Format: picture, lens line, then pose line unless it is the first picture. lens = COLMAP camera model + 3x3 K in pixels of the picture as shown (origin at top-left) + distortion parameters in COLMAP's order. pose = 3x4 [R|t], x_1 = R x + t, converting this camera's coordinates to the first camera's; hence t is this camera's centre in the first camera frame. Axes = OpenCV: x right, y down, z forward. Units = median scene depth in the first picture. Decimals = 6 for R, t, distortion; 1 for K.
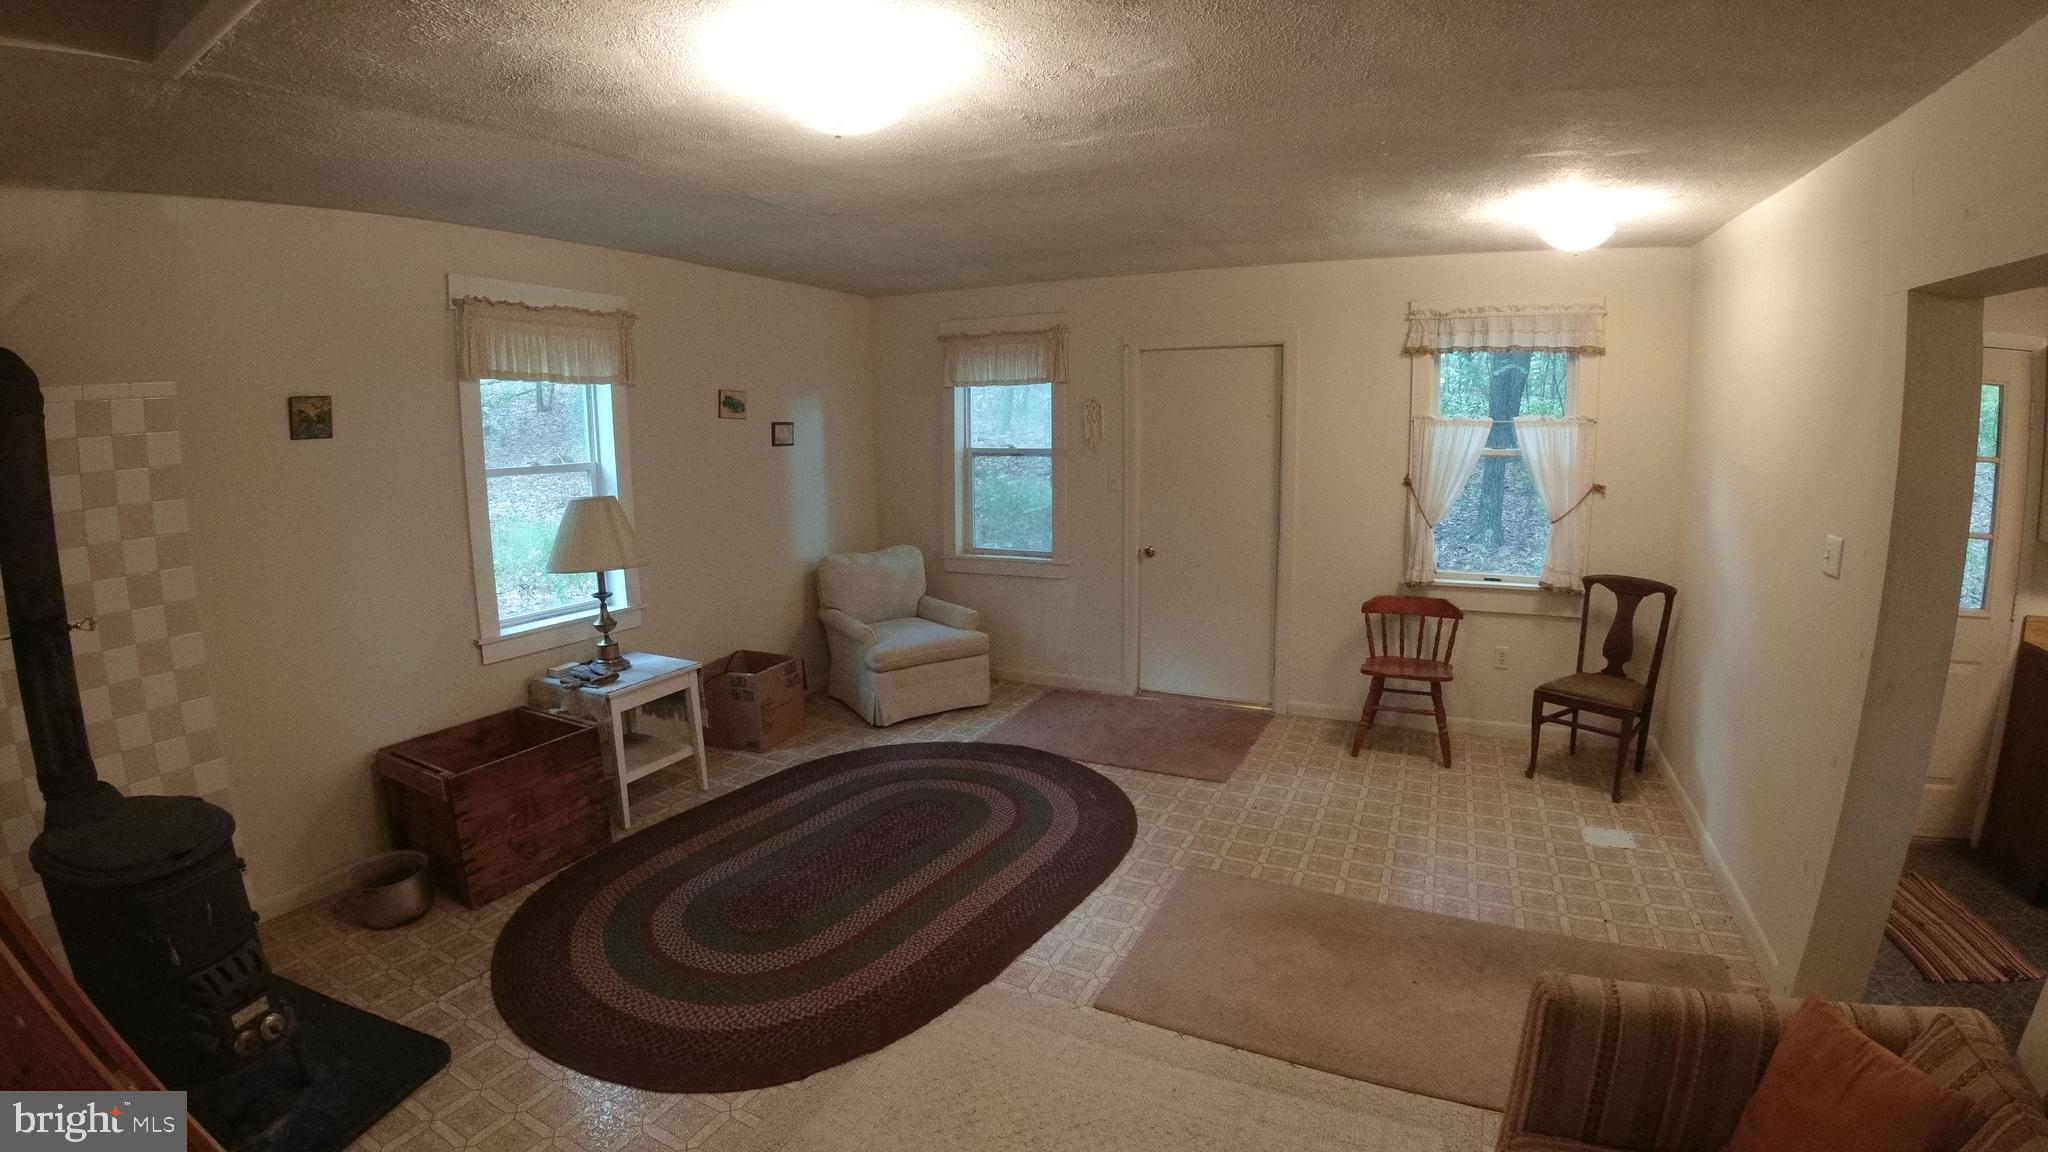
lens RADIAL K [[877.3, 0, 1029.0], [0, 877.3, 566.6], [0, 0, 1]] dist [-0.134978, 0.011750]
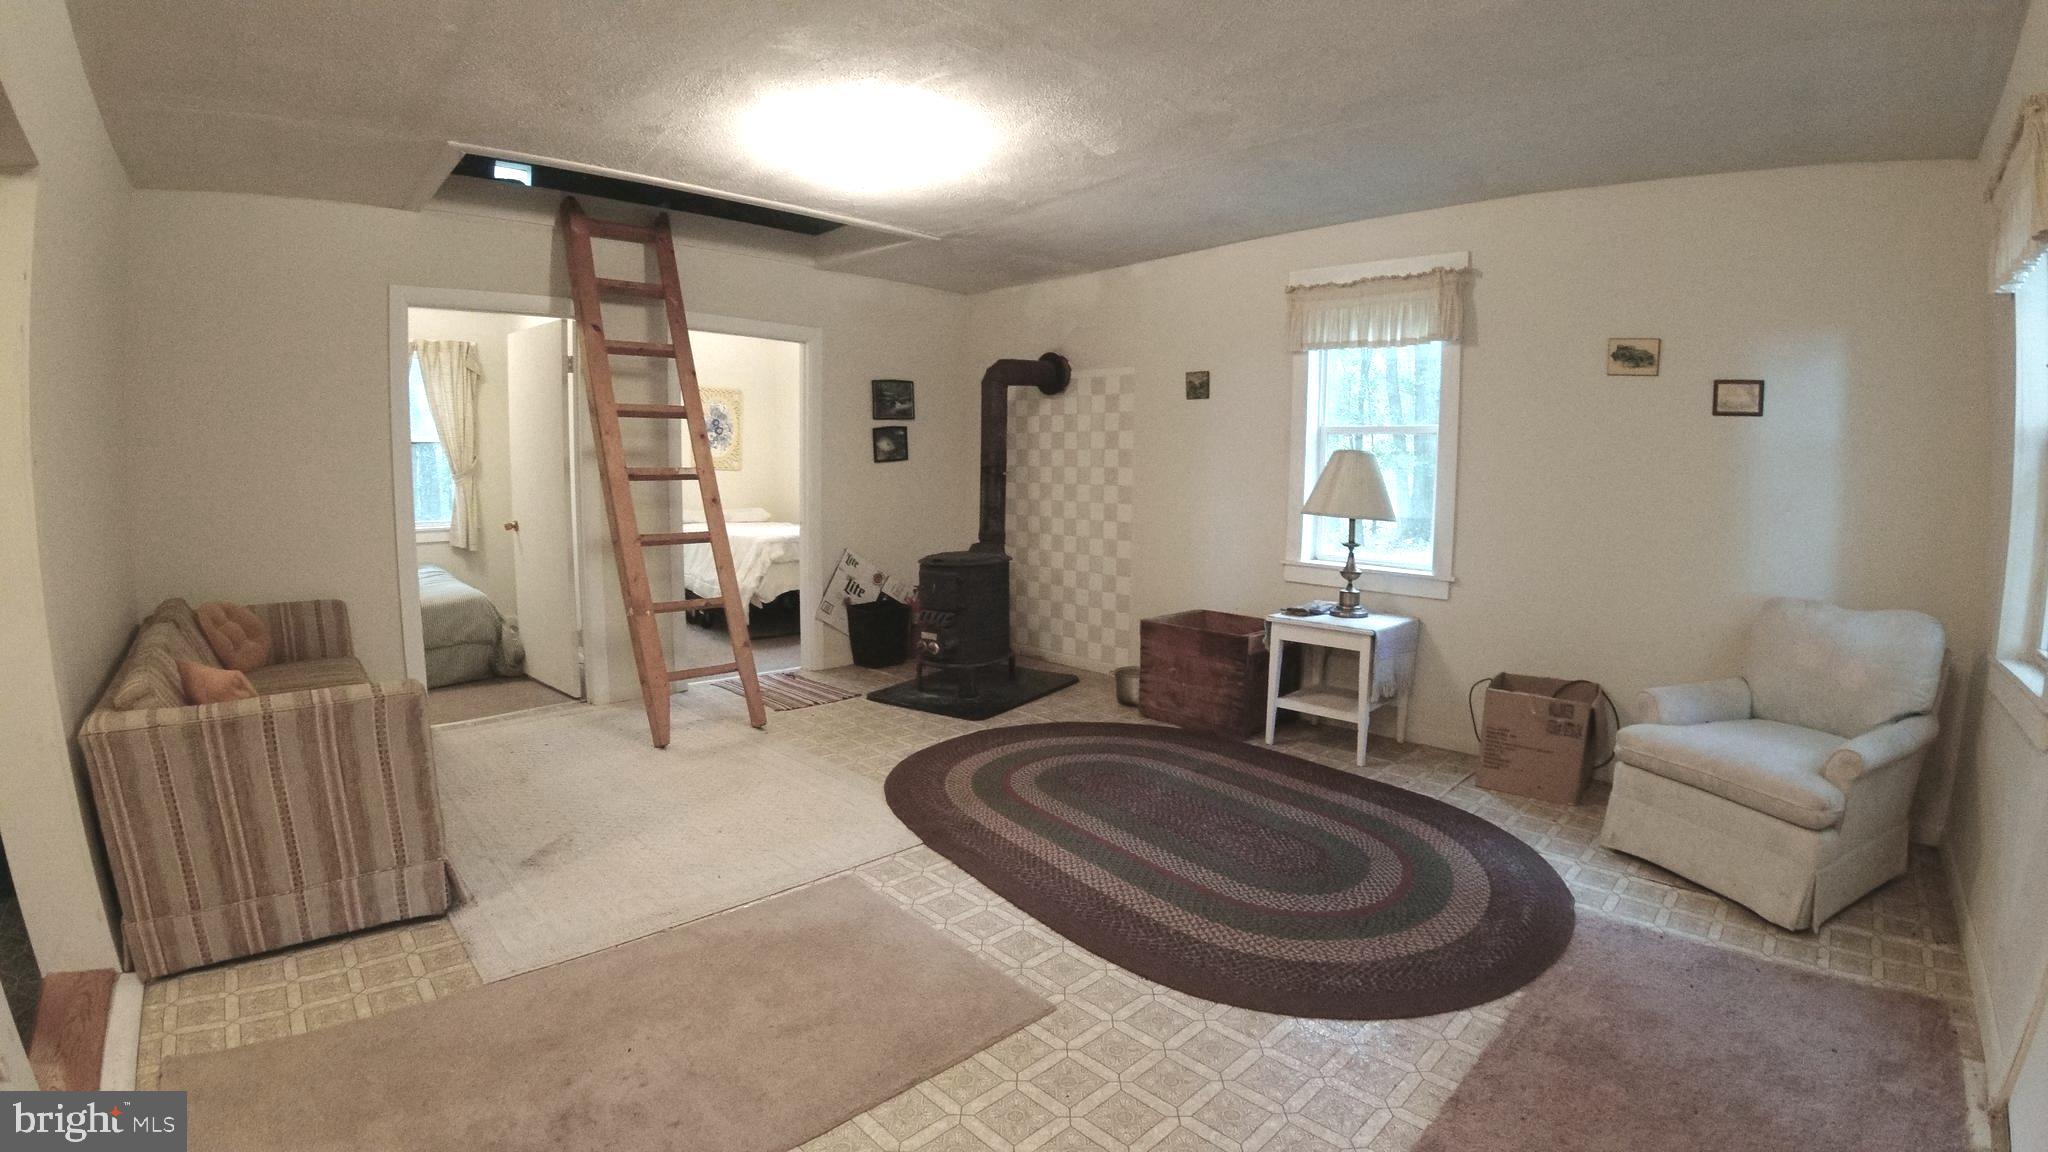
lens RADIAL K [[877.3, 0, 1029.0], [0, 877.3, 566.6], [0, 0, 1]] dist [-0.134978, 0.011750]
pose [[-0.341713, 0.107764, -0.933606, 0.570804], [-0.160304, 0.972162, 0.170888, -0.052405], [0.926032, 0.208056, -0.314925, 0.862532]]
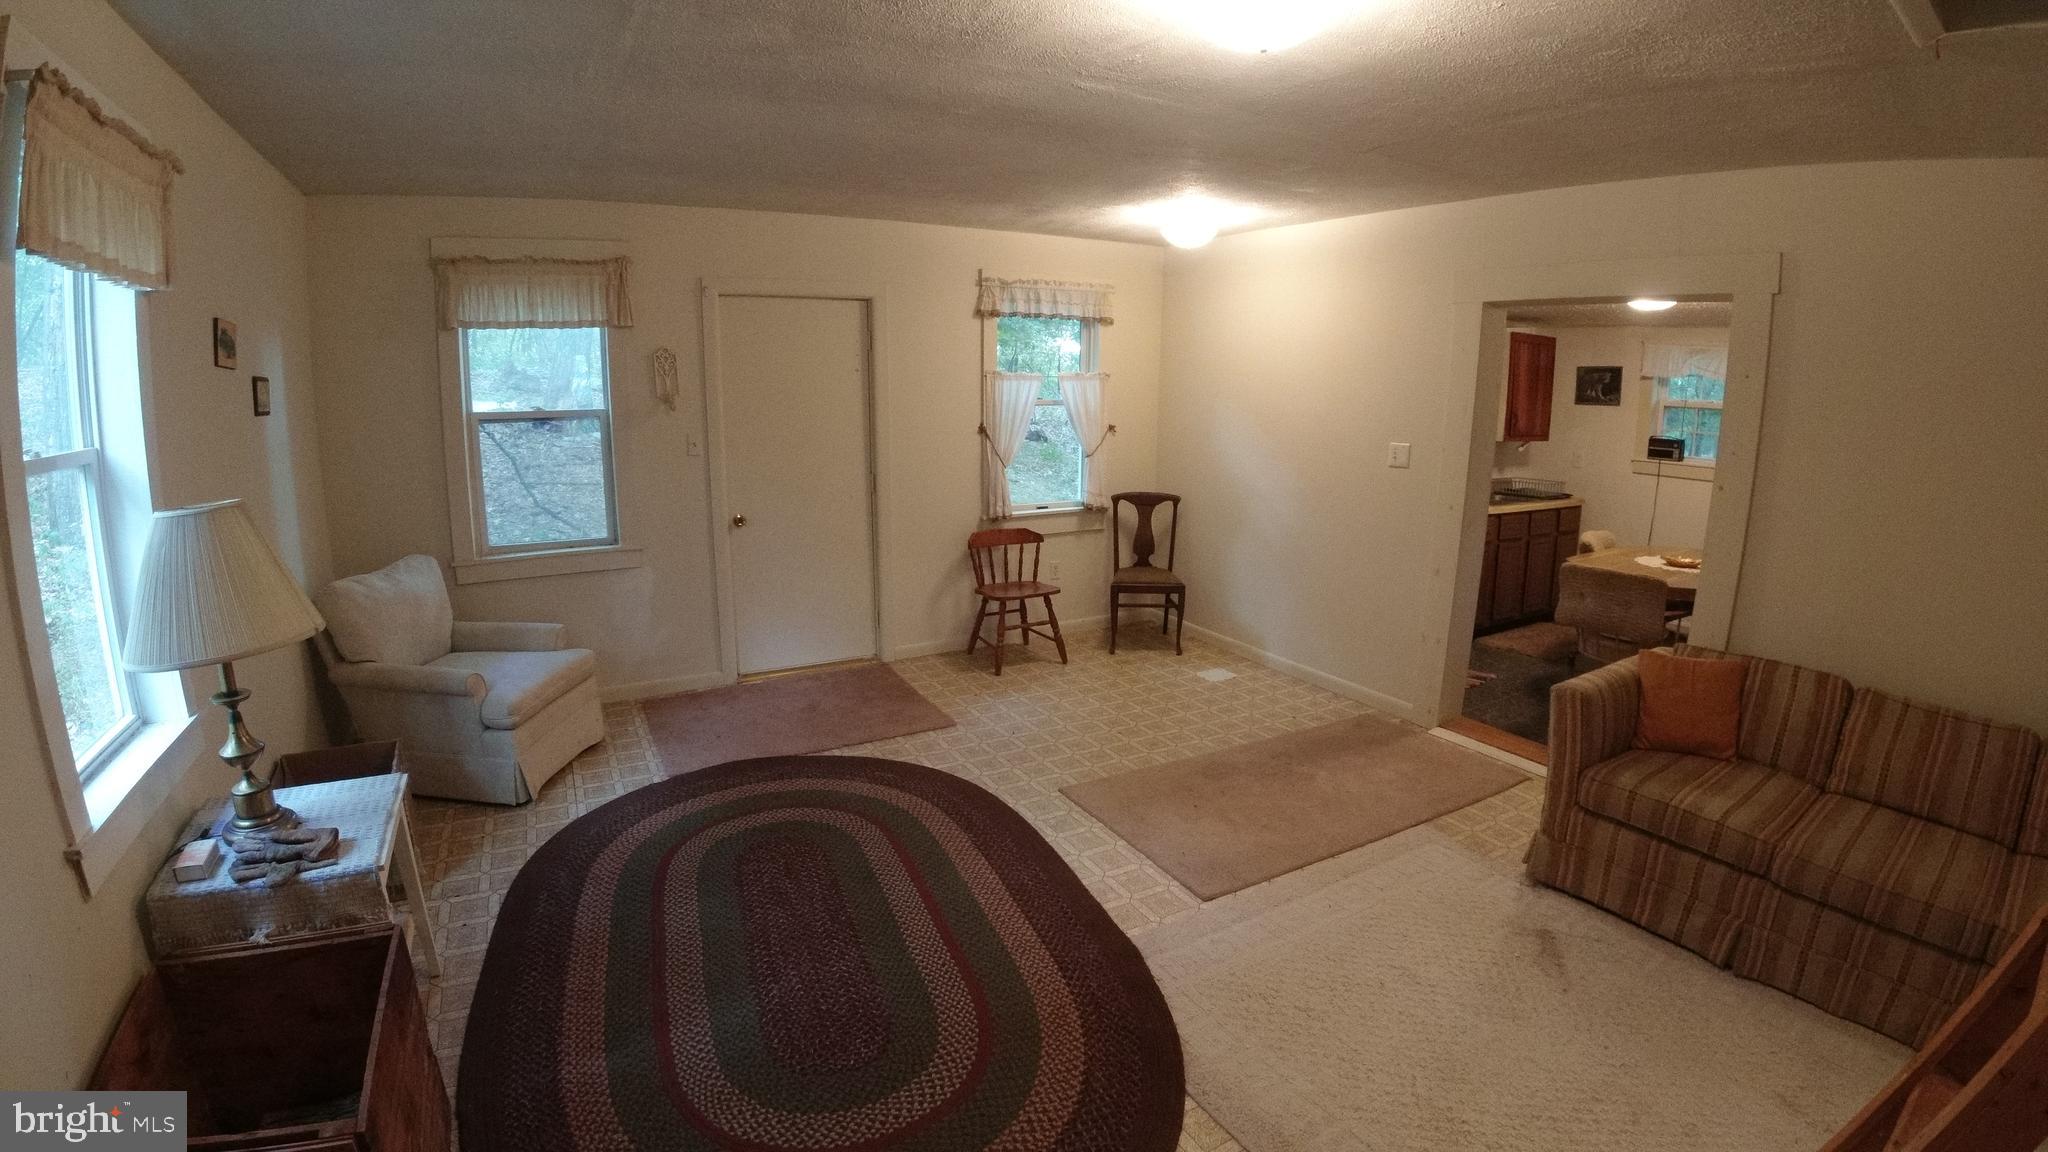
lens RADIAL K [[877.3, 0, 1029.0], [0, 877.3, 566.6], [0, 0, 1]] dist [-0.134978, 0.011750]
pose [[0.567631, -0.148486, 0.809782, -0.521010], [0.118246, 0.988107, 0.098298, -0.028292], [-0.814747, 0.039957, 0.578438, 0.305524]]
